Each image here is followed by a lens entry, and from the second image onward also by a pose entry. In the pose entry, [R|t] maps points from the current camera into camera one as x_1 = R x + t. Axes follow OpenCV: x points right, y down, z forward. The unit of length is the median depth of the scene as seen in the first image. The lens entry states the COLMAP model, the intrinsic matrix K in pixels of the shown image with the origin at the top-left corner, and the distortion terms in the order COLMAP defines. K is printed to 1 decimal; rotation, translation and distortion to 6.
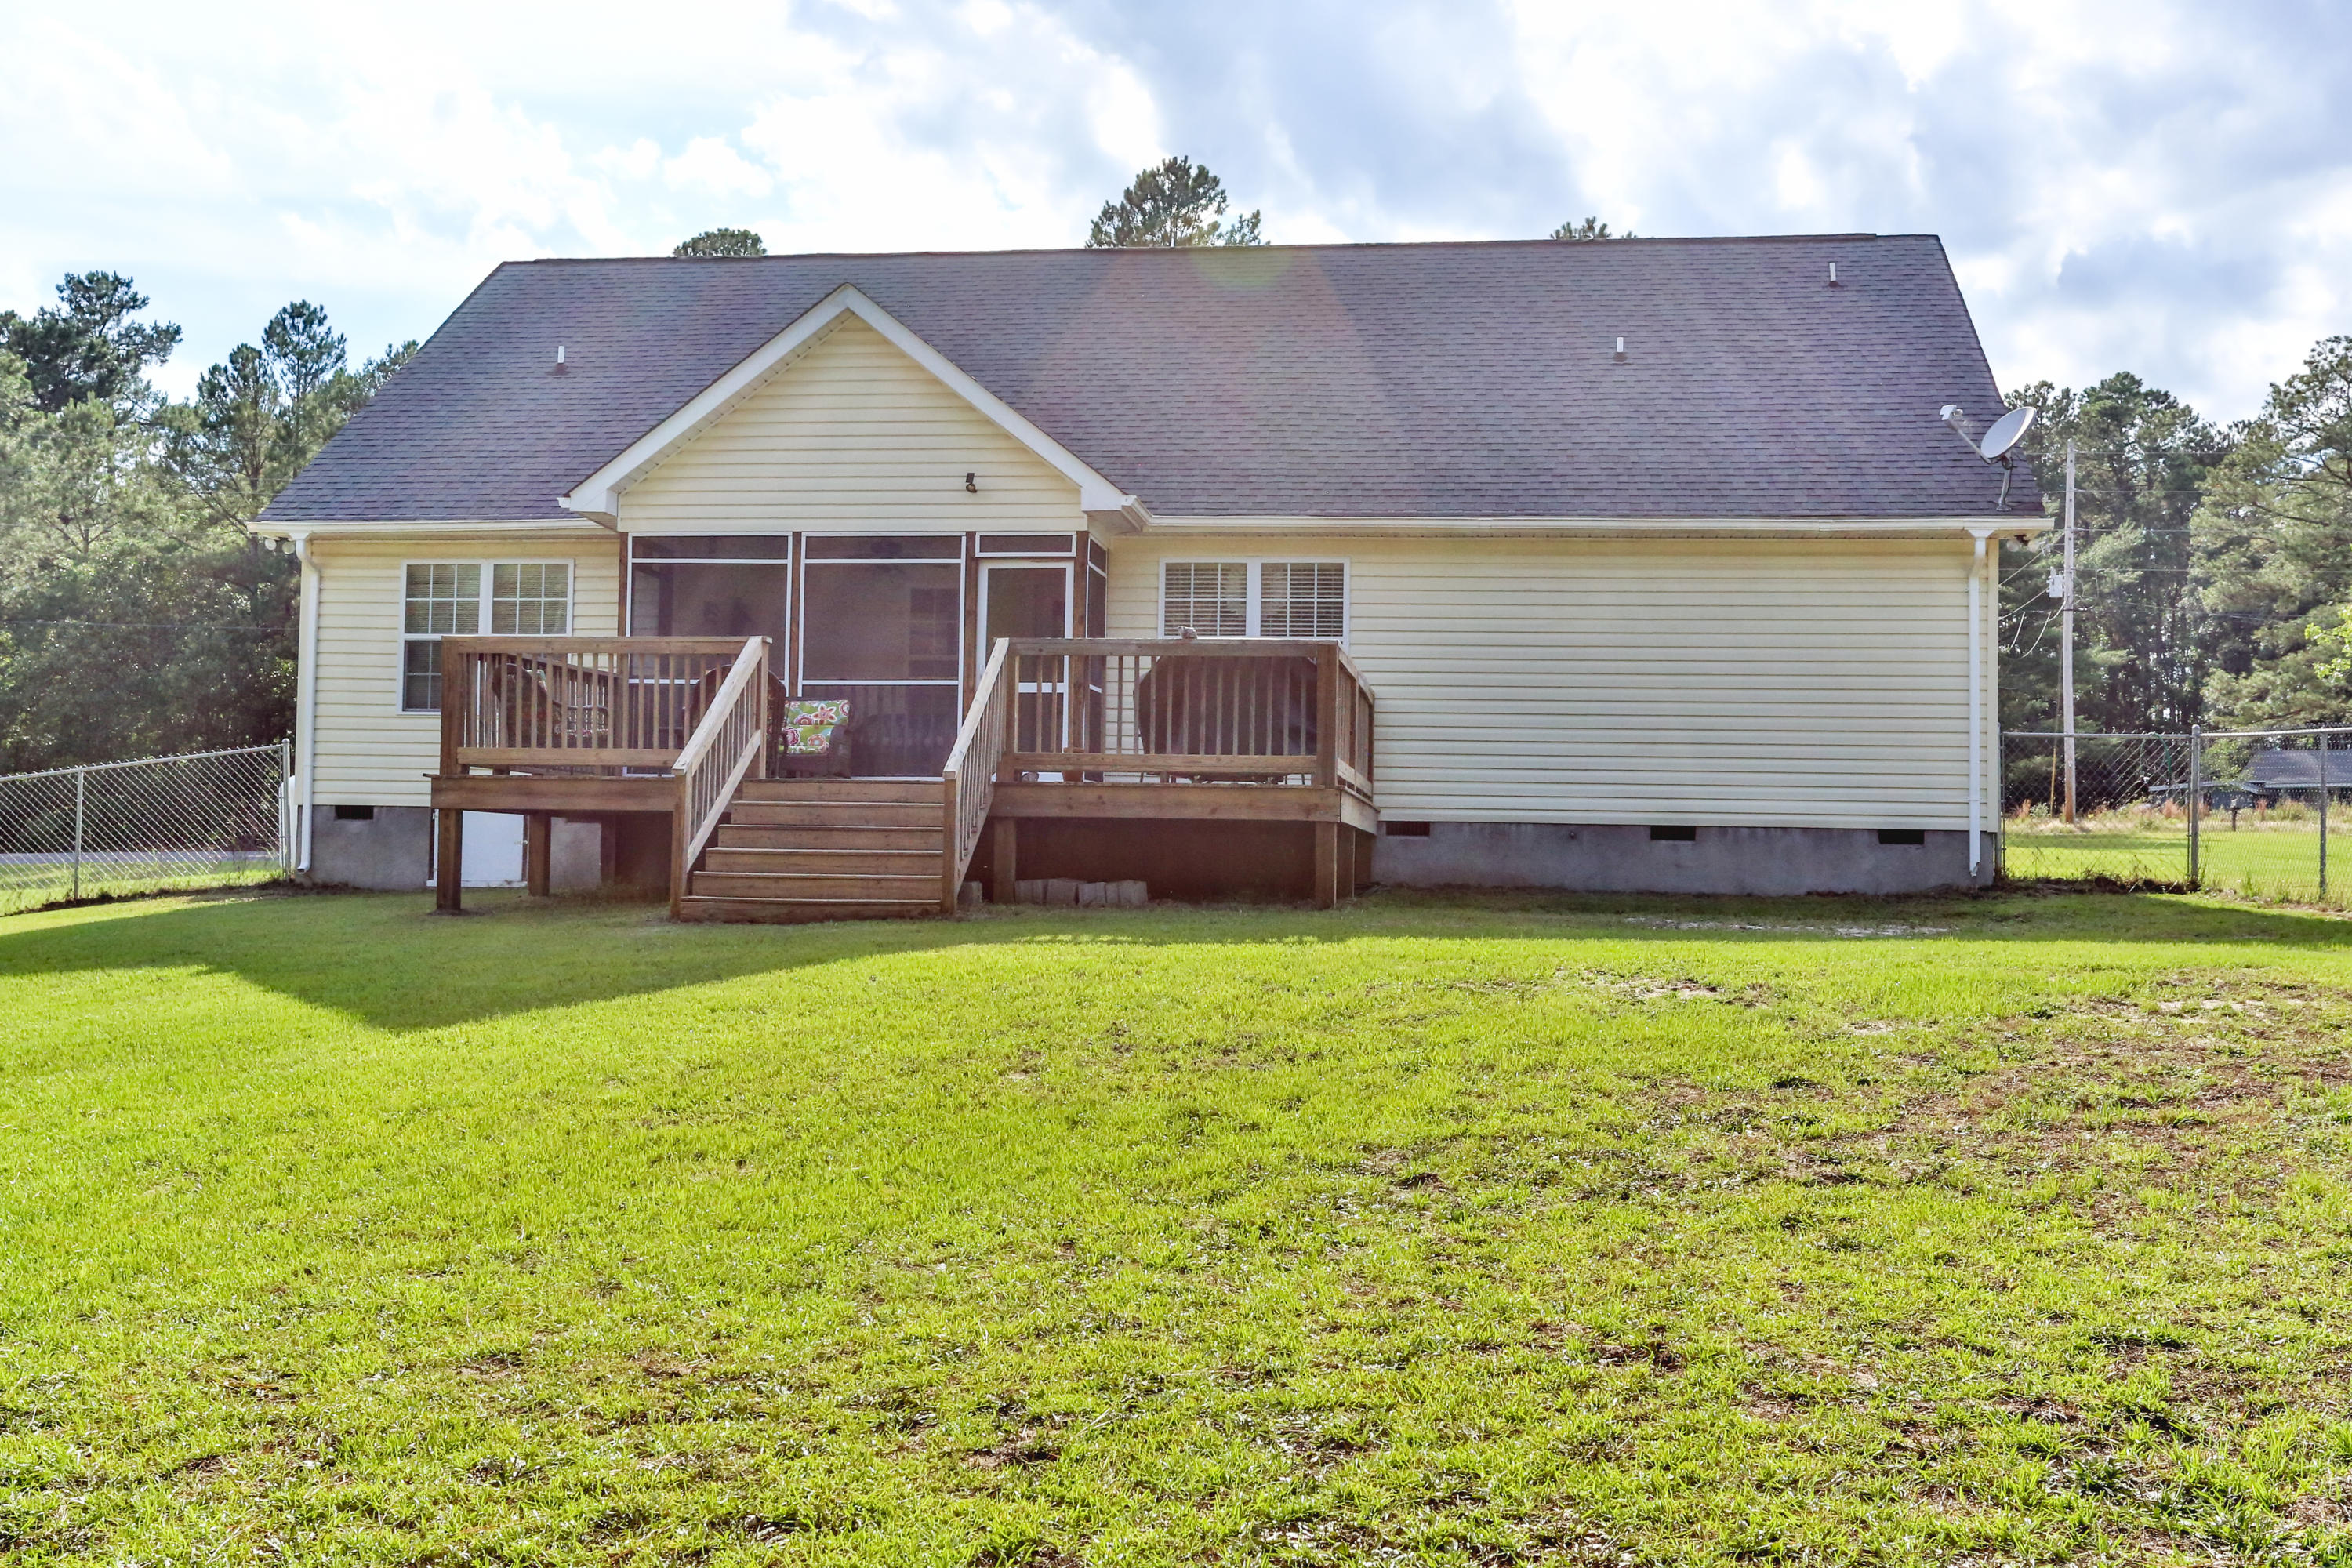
lens RADIAL K [[2321.9, 0, 1187.8], [0, 2321.9, 788.5], [0, 0, 1]] dist [0.014996, 0.000000]
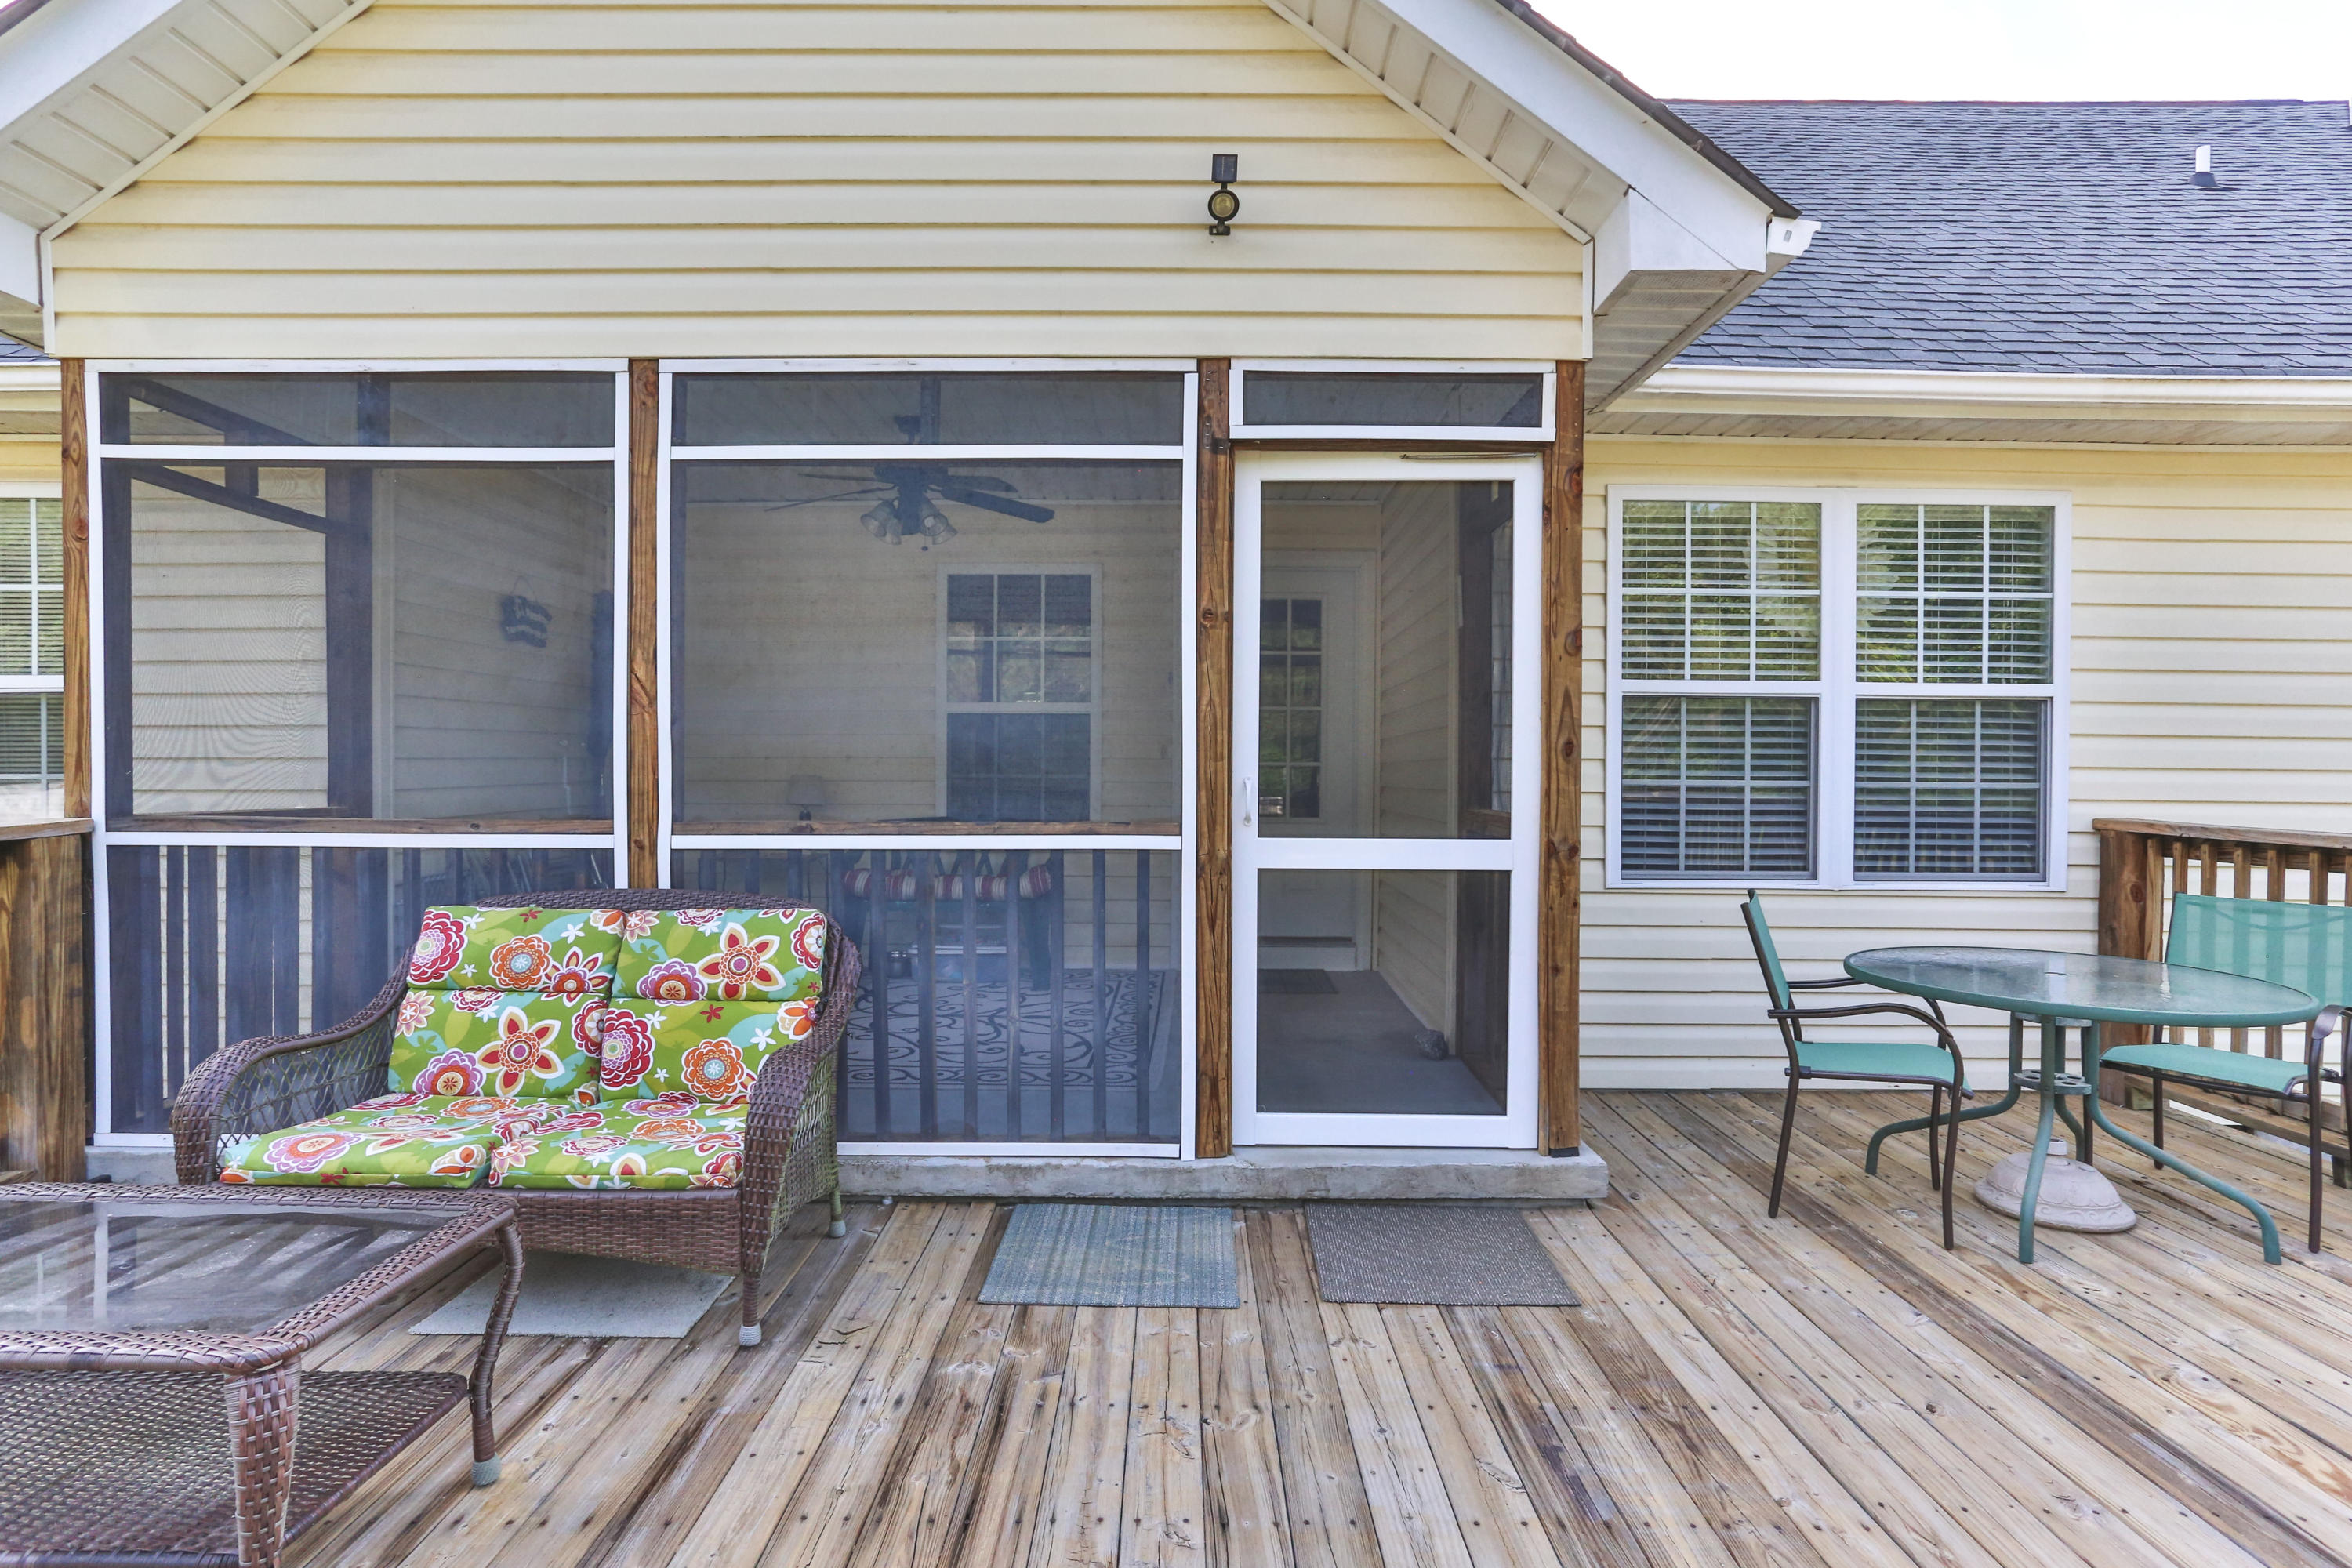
lens RADIAL K [[1196.9, 0, 1165.0], [0, 1196.9, 778.3], [0, 0, 1]] dist [-0.018785, 0.012402]
pose [[0.990733, -0.013912, 0.135108, -0.117846], [0.007930, 0.998968, 0.044717, -0.059065], [-0.135590, -0.043231, 0.989821, 0.806572]]
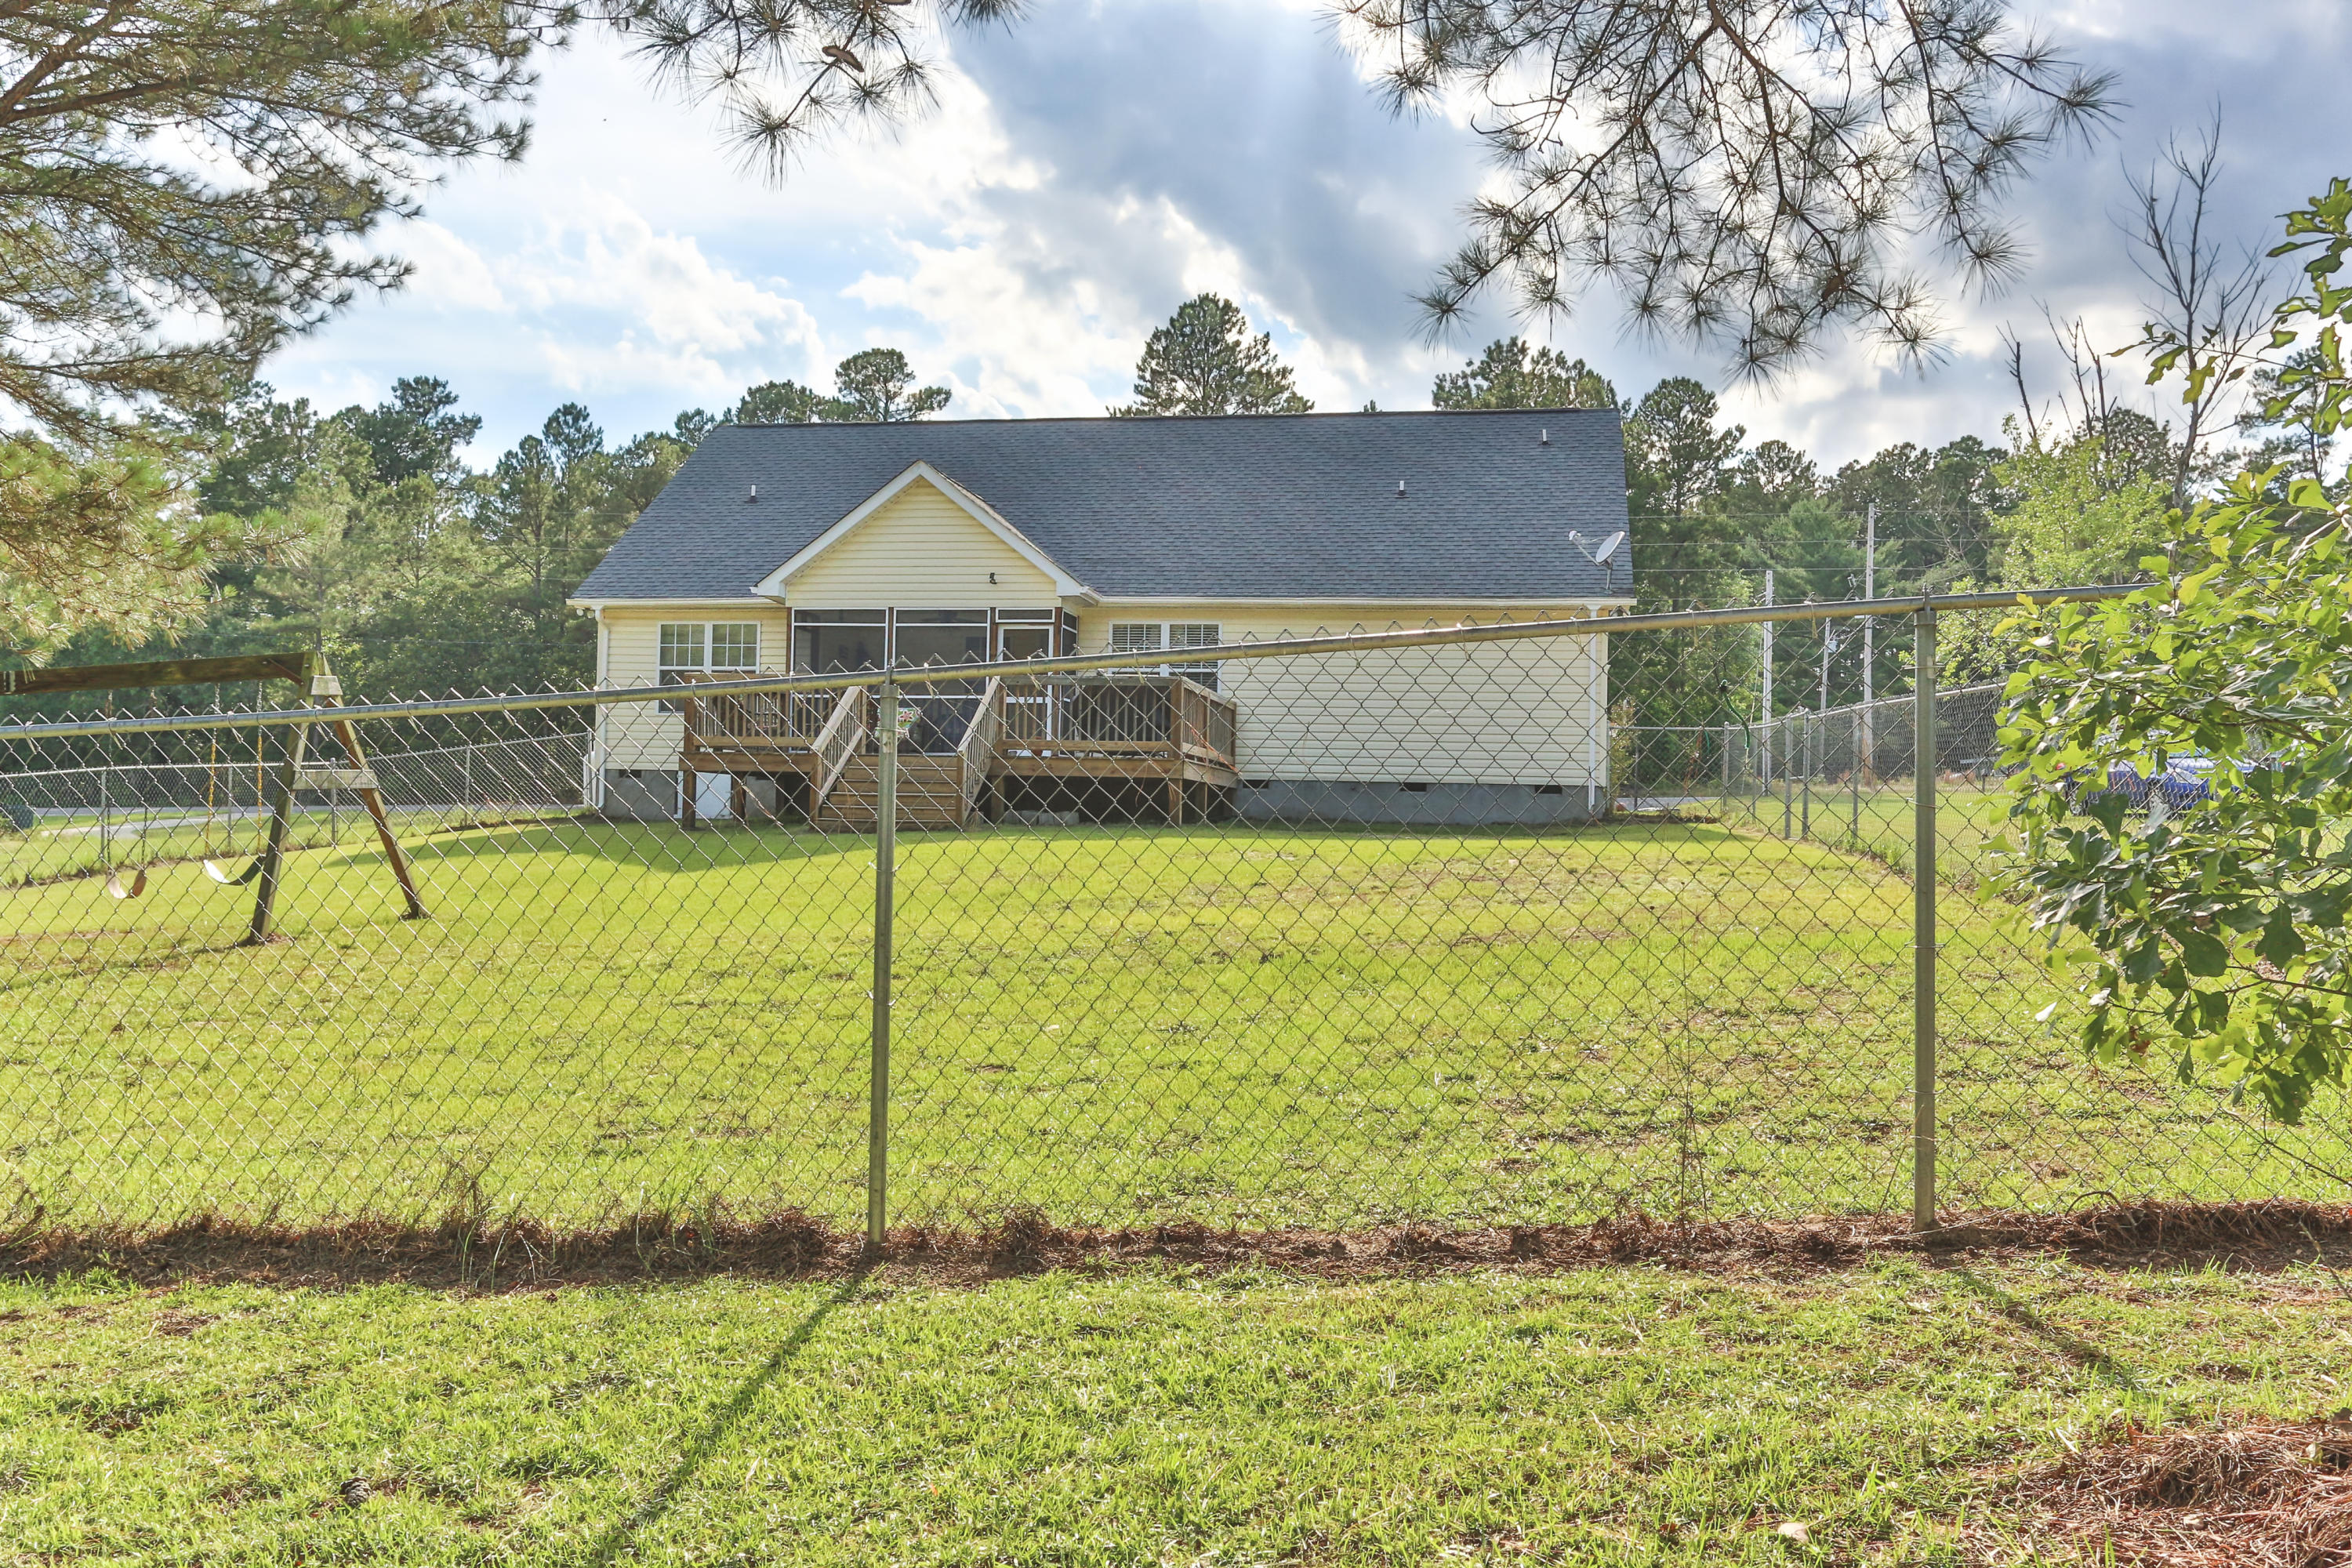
lens RADIAL K [[1888.9, 0, 1183.1], [0, 1888.9, 777.0], [0, 0, 1]] dist [-0.011715, 0.002766]
pose [[0.999055, 0.001514, -0.043436, 0.099648], [-0.001126, 0.999959, 0.008973, 0.000002], [0.043448, -0.008916, 0.999016, -0.347063]]
